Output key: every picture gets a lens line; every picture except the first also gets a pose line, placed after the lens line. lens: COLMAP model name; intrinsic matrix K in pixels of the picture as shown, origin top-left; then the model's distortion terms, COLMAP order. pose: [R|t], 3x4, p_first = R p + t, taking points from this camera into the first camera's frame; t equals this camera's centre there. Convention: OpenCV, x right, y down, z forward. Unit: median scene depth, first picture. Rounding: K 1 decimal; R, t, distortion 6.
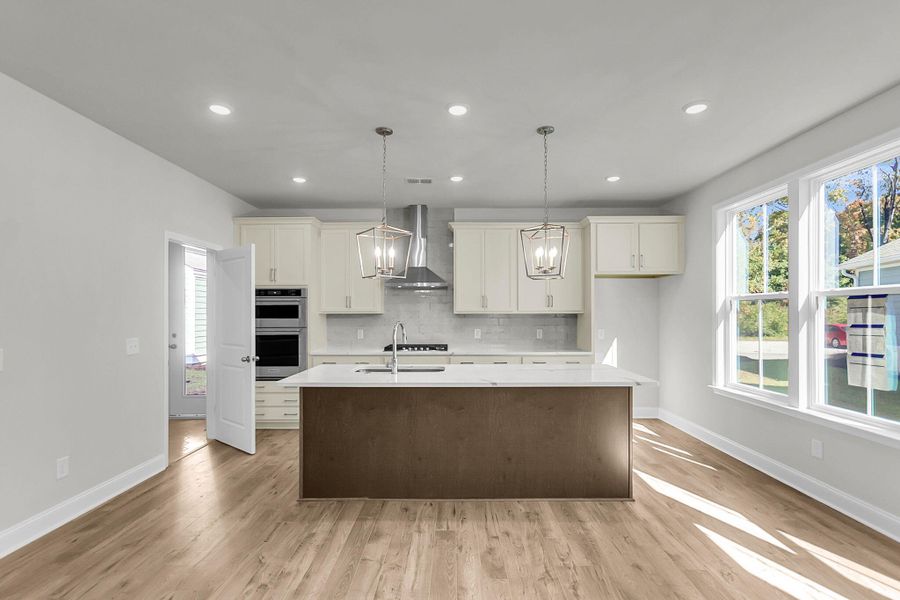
lens RADIAL K [[420.2, 0, 450.8], [0, 420.2, 312.4], [0, 0, 1]] dist [0.001832, 0.000306]
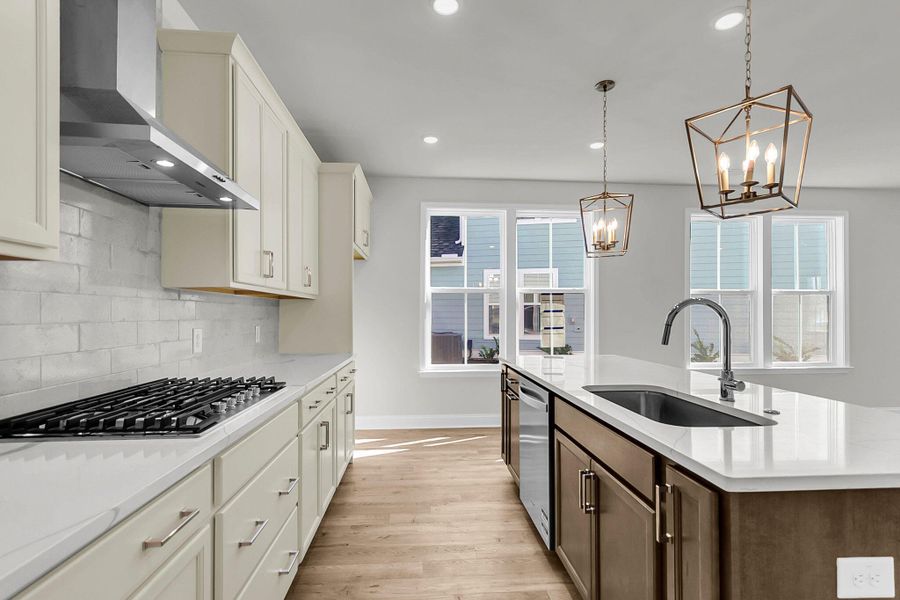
lens RADIAL K [[440.4, 0, 462.4], [0, 440.4, 315.2], [0, 0, 1]] dist [0.003114, 0.000503]
pose [[-0.111615, 0.001064, 0.993751, -0.441761], [-0.001777, 0.999998, -0.001270, 0.030278], [-0.993750, -0.001907, -0.111613, 0.920579]]
